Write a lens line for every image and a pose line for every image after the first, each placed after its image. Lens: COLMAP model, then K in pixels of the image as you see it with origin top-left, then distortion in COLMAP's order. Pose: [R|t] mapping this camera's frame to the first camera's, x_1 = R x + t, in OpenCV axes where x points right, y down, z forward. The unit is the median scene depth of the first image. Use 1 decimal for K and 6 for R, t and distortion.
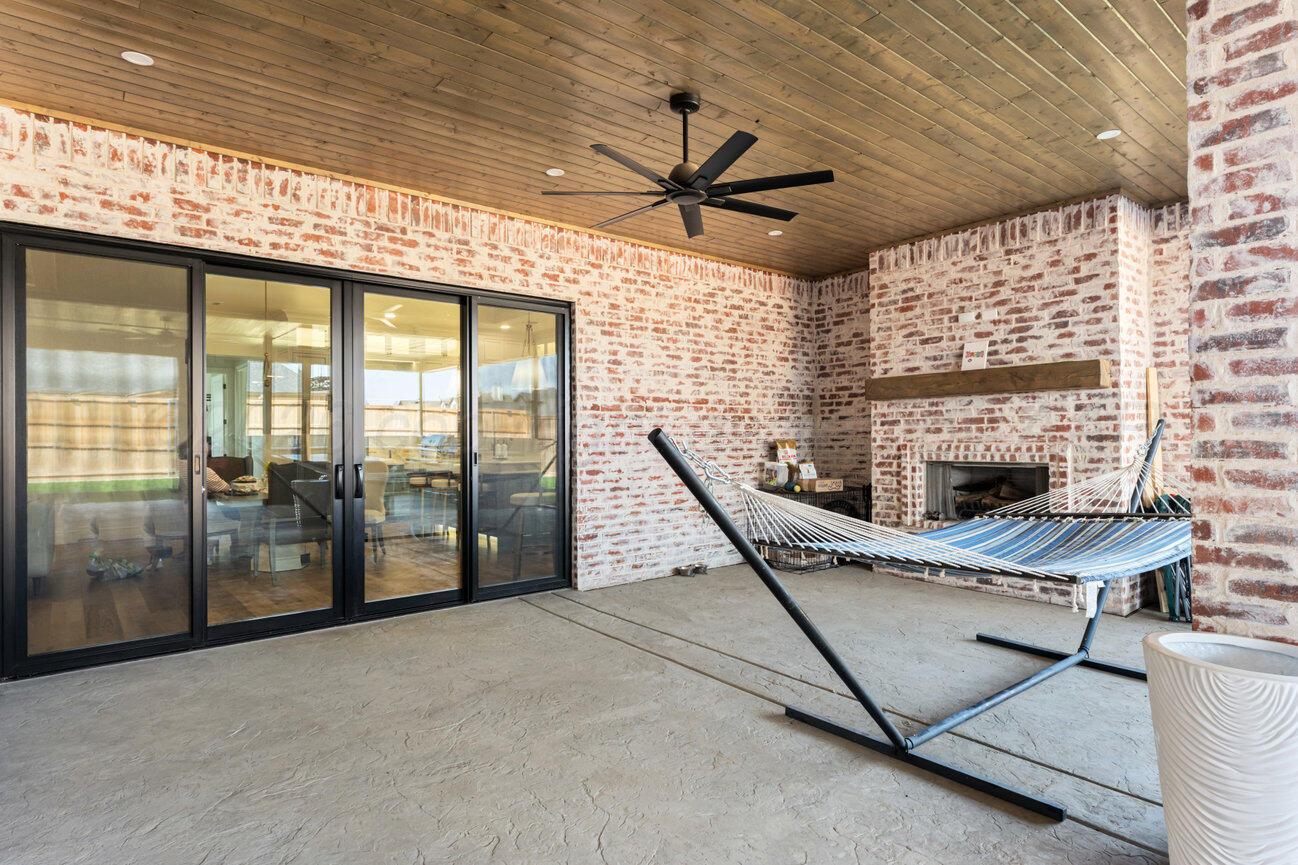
lens RADIAL K [[710.6, 0, 650.0], [0, 710.6, 434.3], [0, 0, 1]] dist [0.003649, -0.002300]
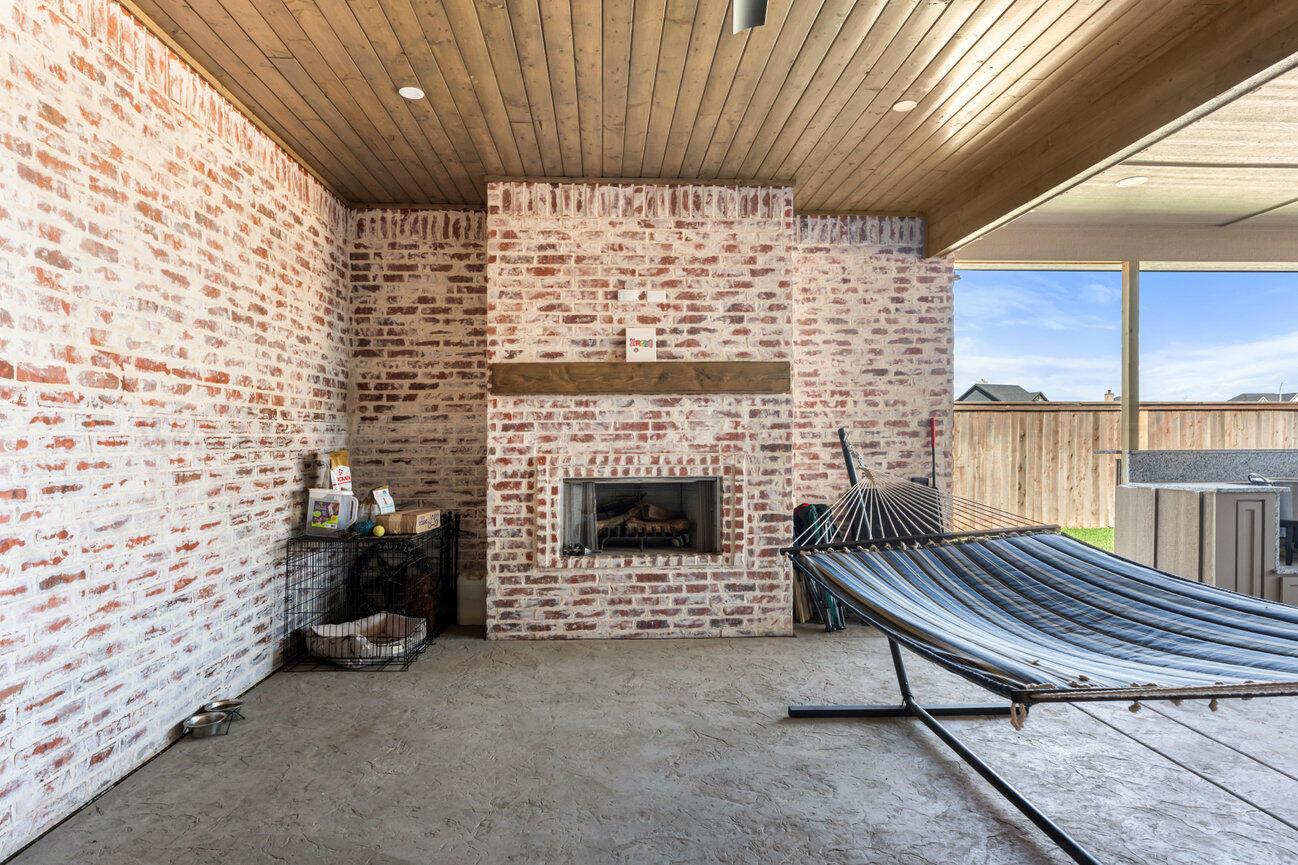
lens RADIAL K [[710.6, 0, 651.8], [0, 710.6, 440.8], [0, 0, 1]] dist [0.003649, -0.002300]
pose [[0.583952, 0.003901, 0.811779, -0.171466], [-0.002191, 0.999992, -0.003230, -0.000151], [-0.811785, 0.000108, 0.583956, 0.492406]]
